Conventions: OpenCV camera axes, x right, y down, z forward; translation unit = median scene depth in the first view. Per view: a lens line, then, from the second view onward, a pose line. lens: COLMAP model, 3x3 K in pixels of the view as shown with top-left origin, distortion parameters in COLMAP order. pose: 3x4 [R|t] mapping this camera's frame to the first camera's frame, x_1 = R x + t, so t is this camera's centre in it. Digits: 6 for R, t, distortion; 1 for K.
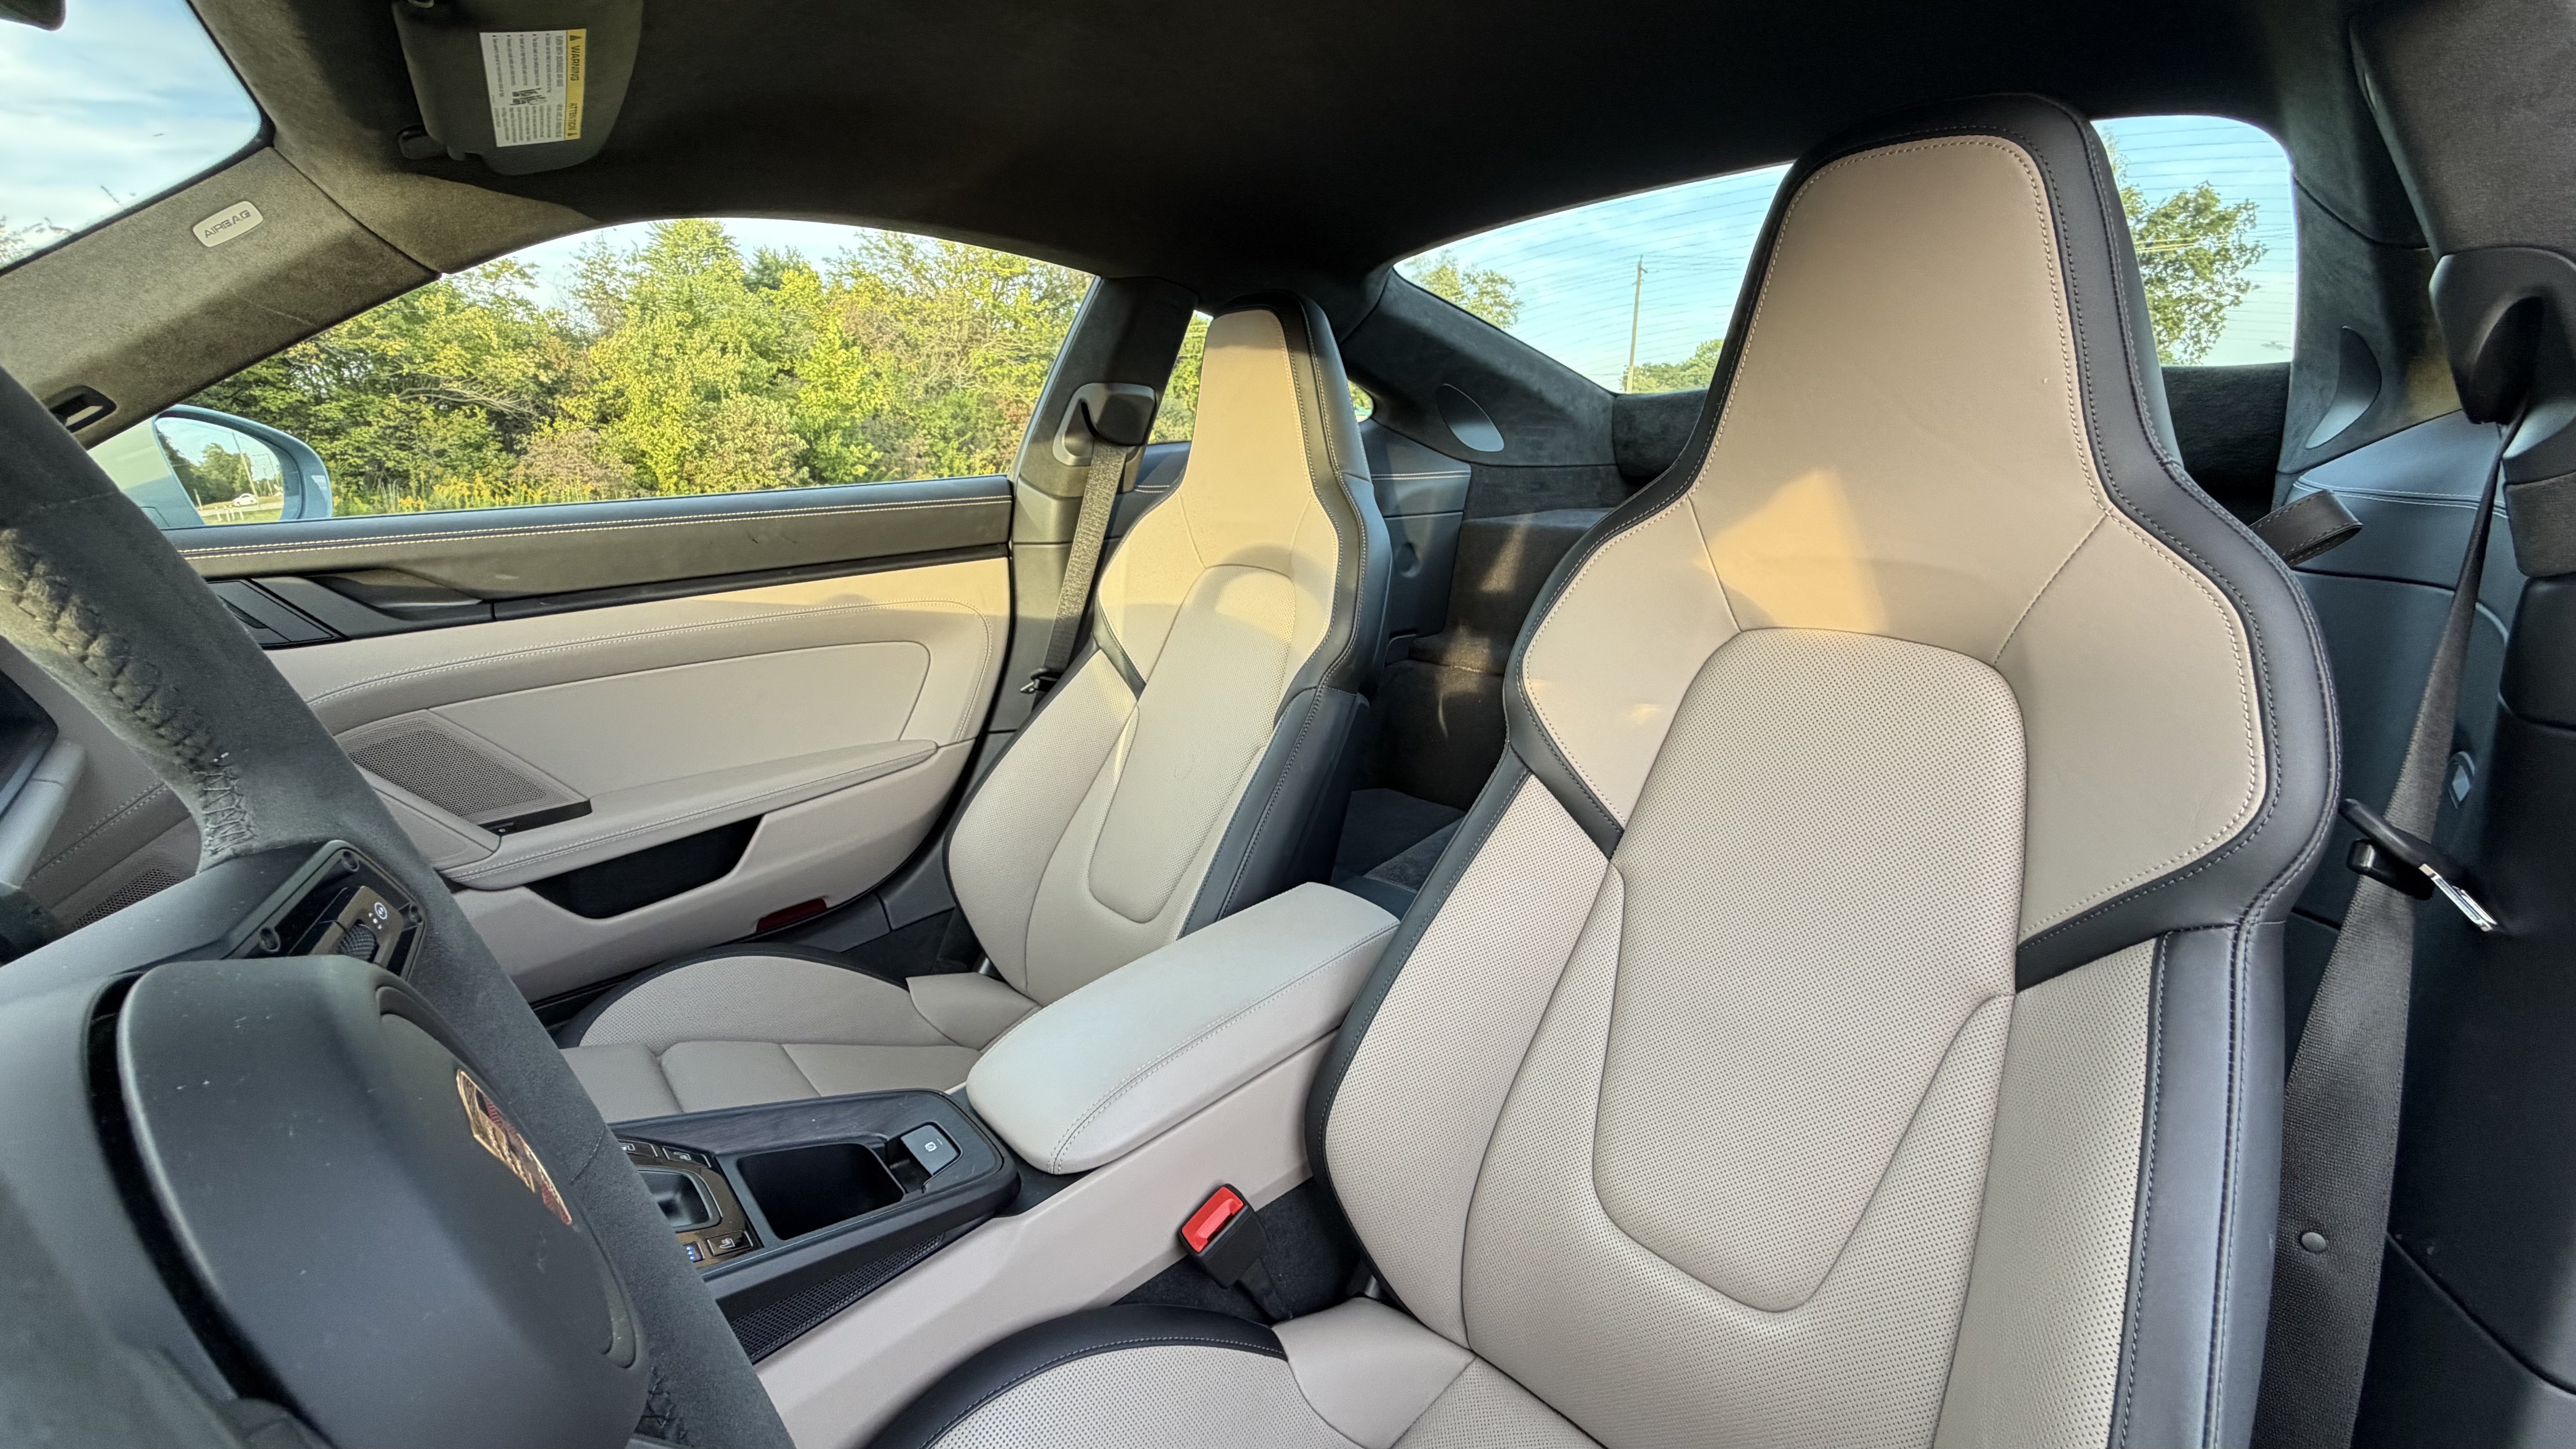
lens RADIAL K [[1047.8, 0, 1286.4], [0, 1047.8, 742.1], [0, 0, 1]] dist [-0.005391, 0.000595]
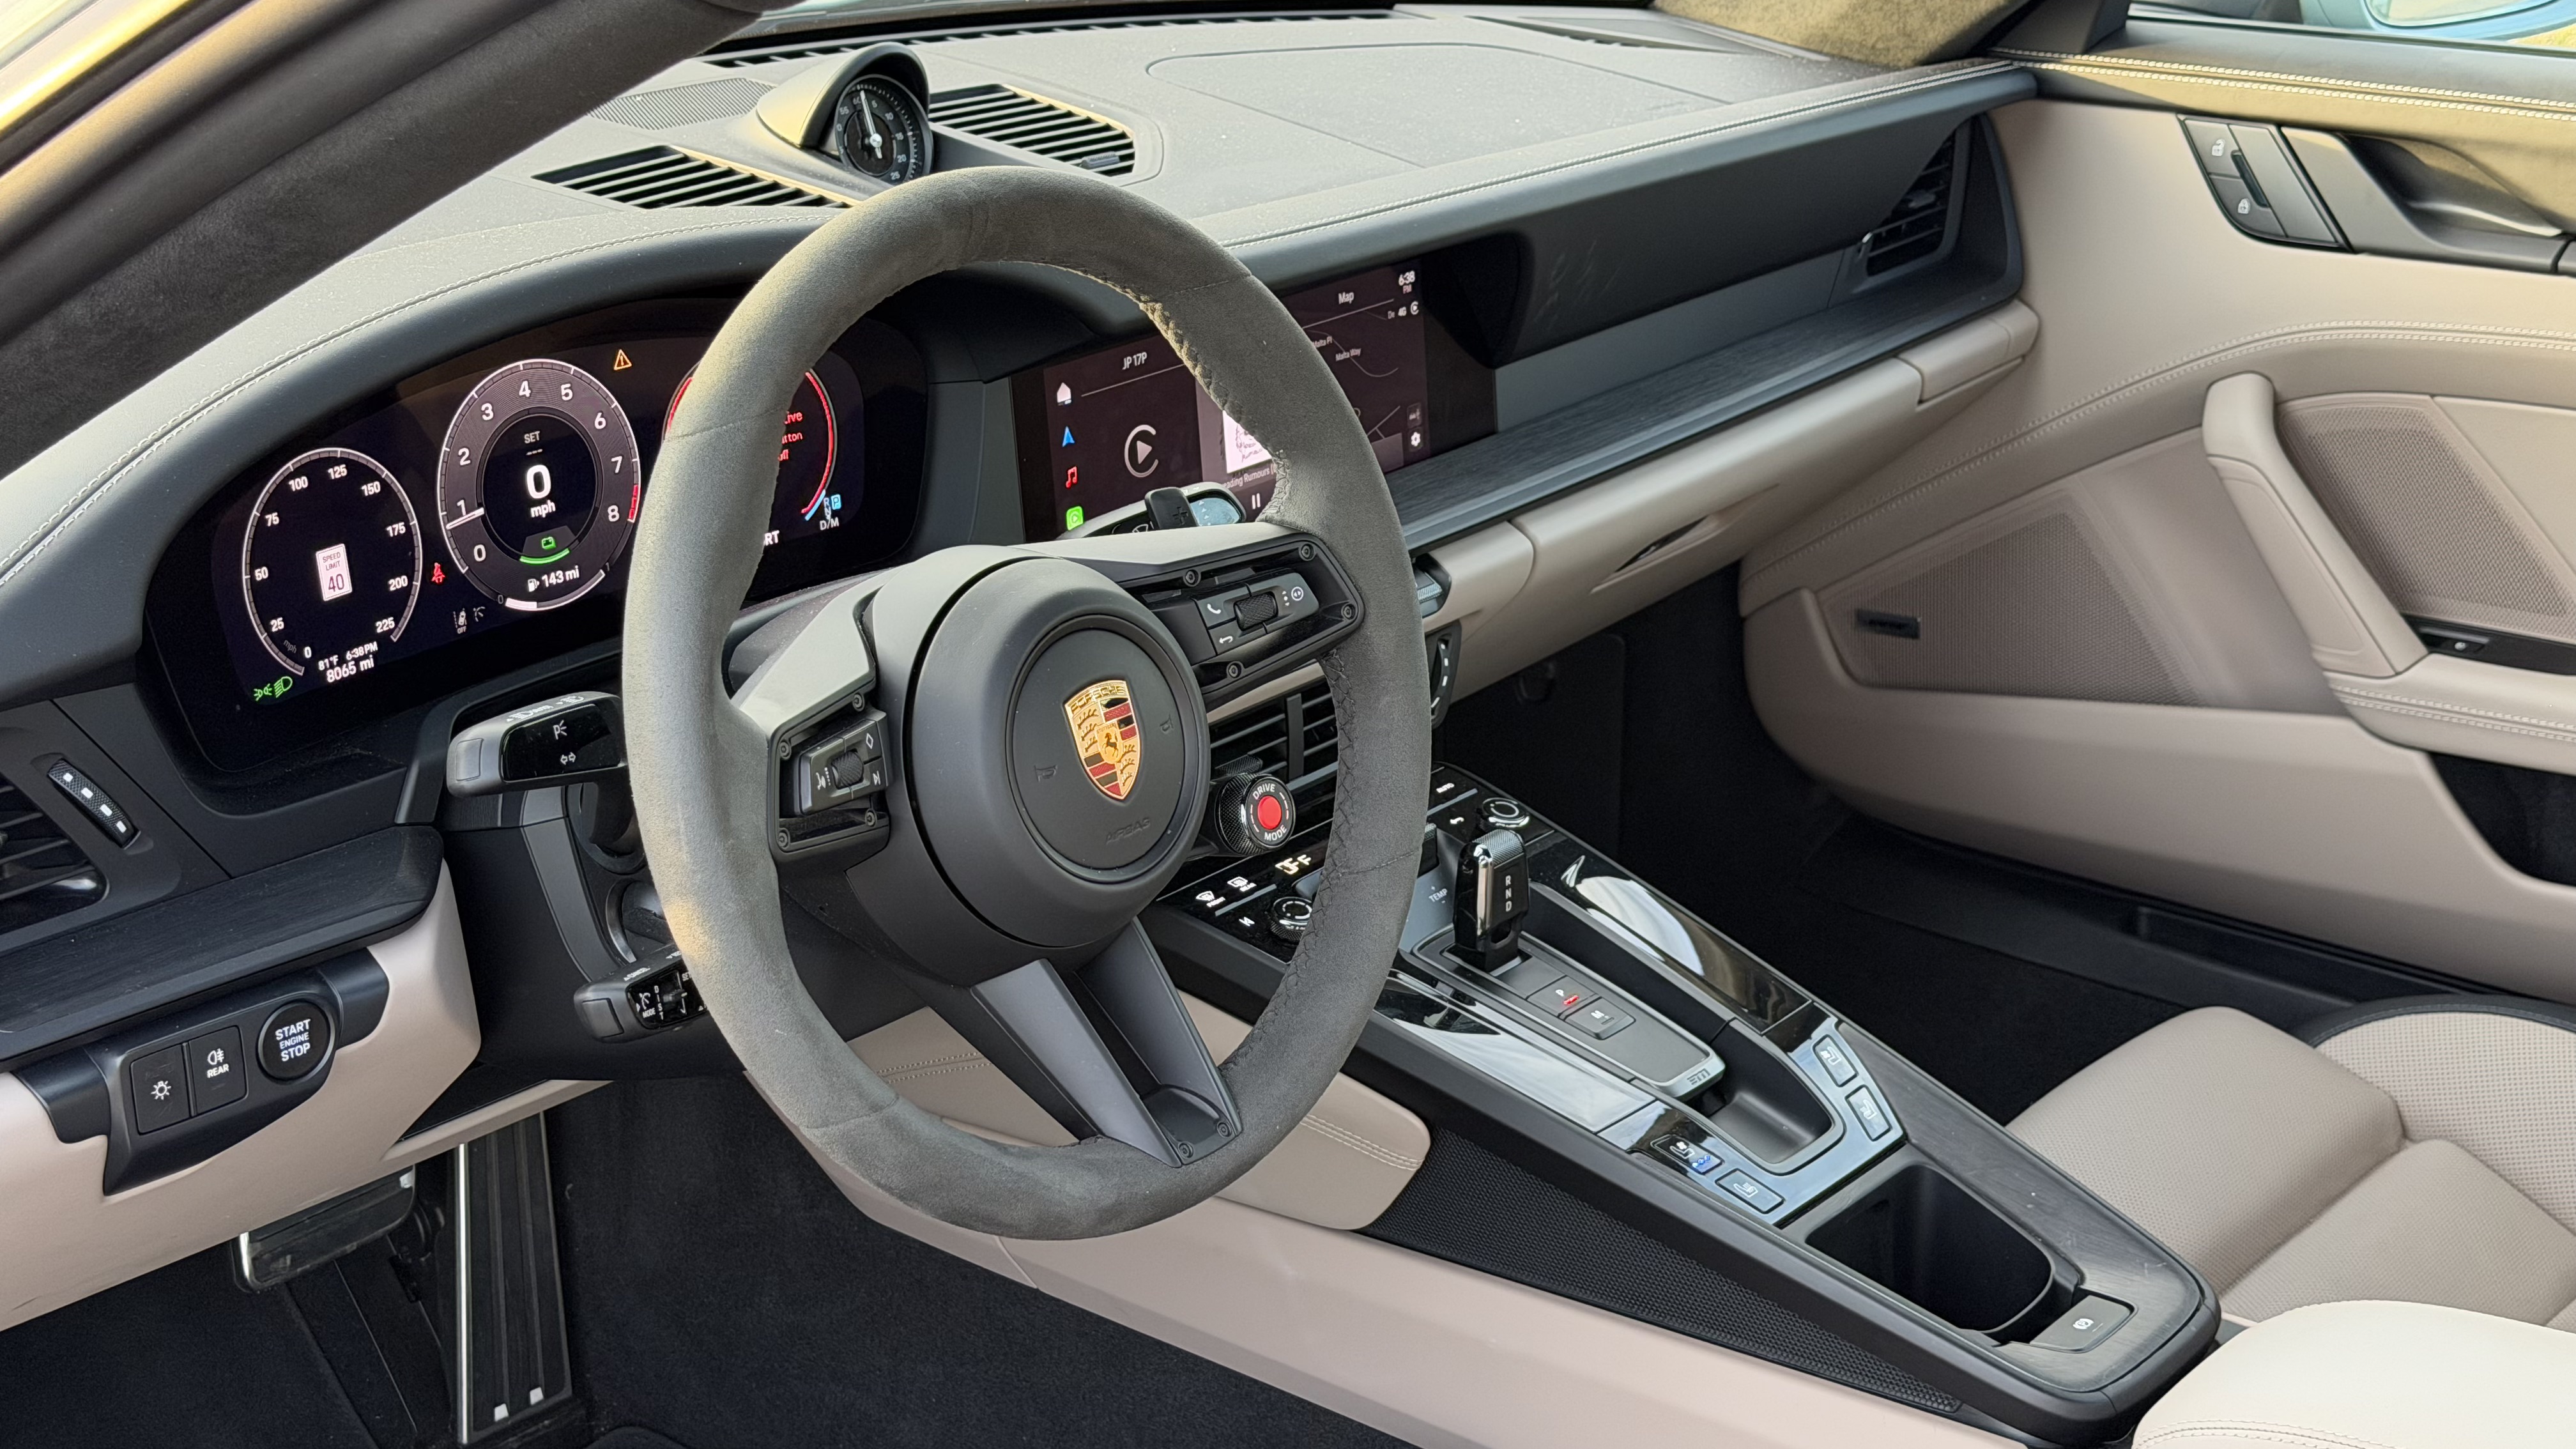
lens RADIAL K [[3815.5, 0, 1287.7], [0, 3815.5, 713.6], [0, 0, 1]] dist [0.110387, 0.000000]
pose [[0.105466, 0.342051, -0.933744, 1.010705], [-0.269665, 0.913634, 0.304226, -0.312281], [0.957161, 0.219712, 0.188596, 0.056256]]
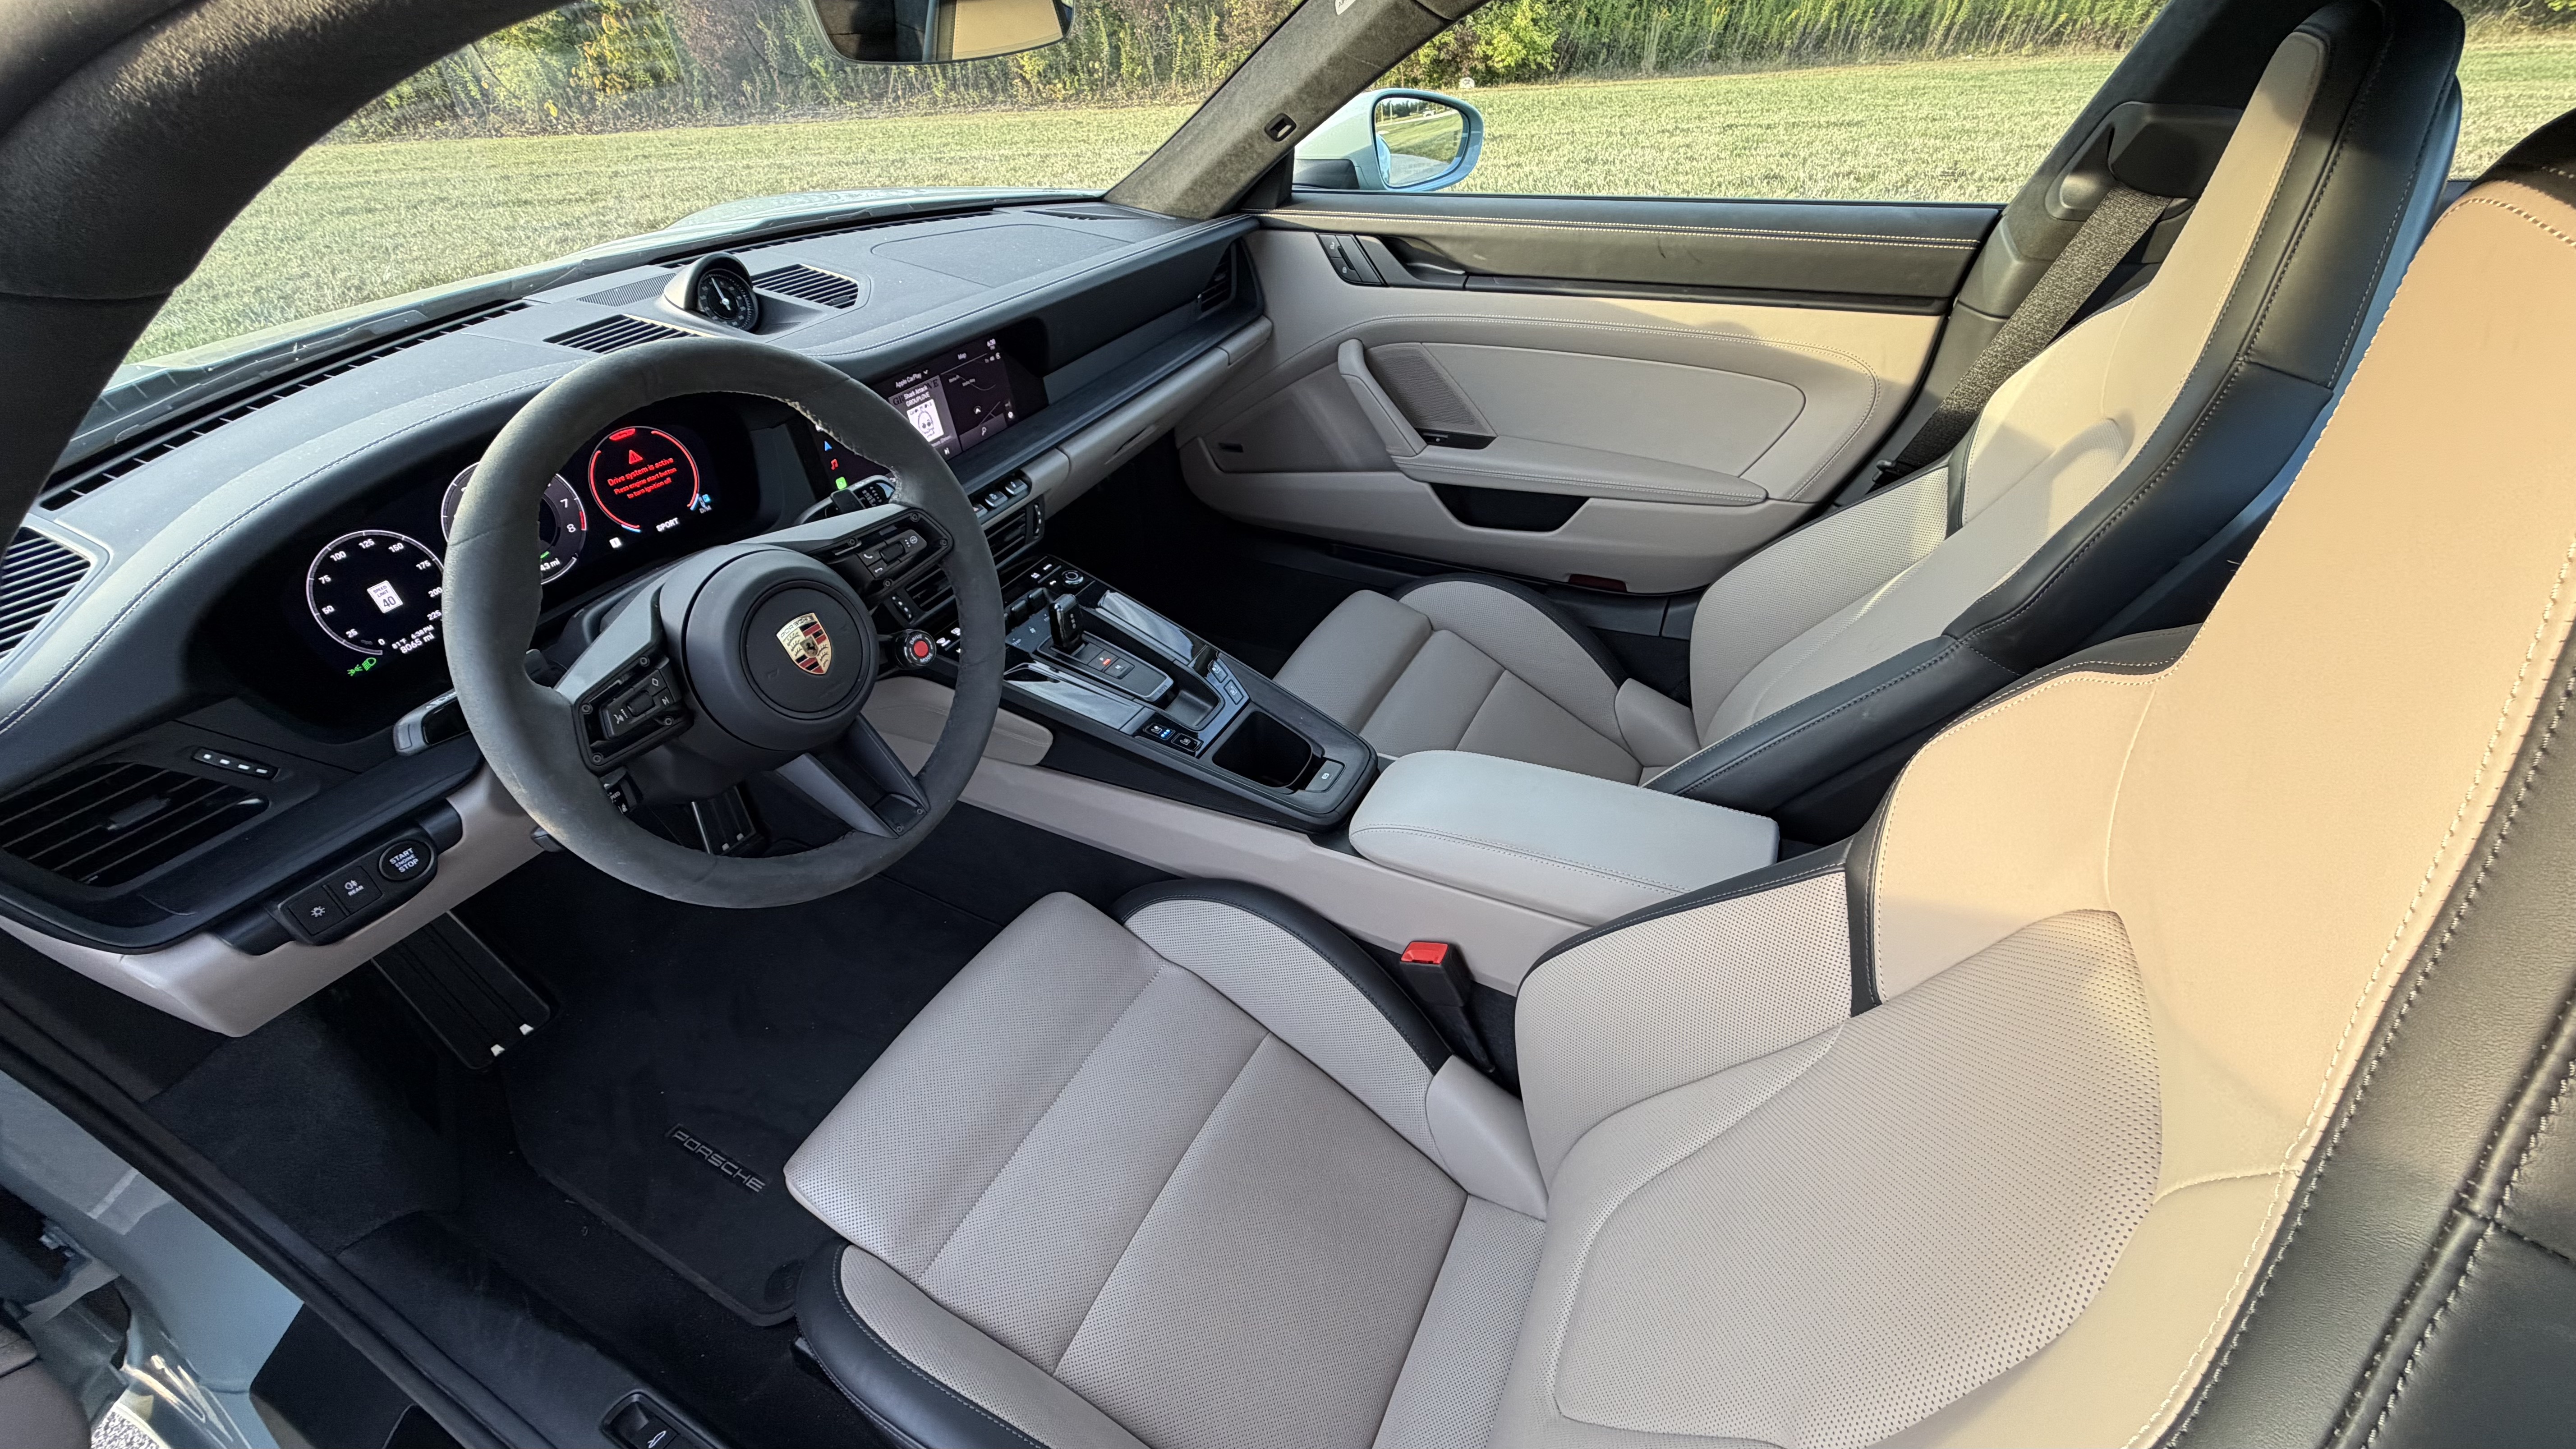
lens RADIAL K [[1047.8, 0, 1297.7], [0, 1047.8, 728.2], [0, 0, 1]] dist [-0.005391, 0.000595]
pose [[0.314893, 0.562851, -0.764226, 0.495471], [-0.222538, 0.826527, 0.517040, -0.279401], [0.922670, 0.007257, 0.385523, 0.260500]]
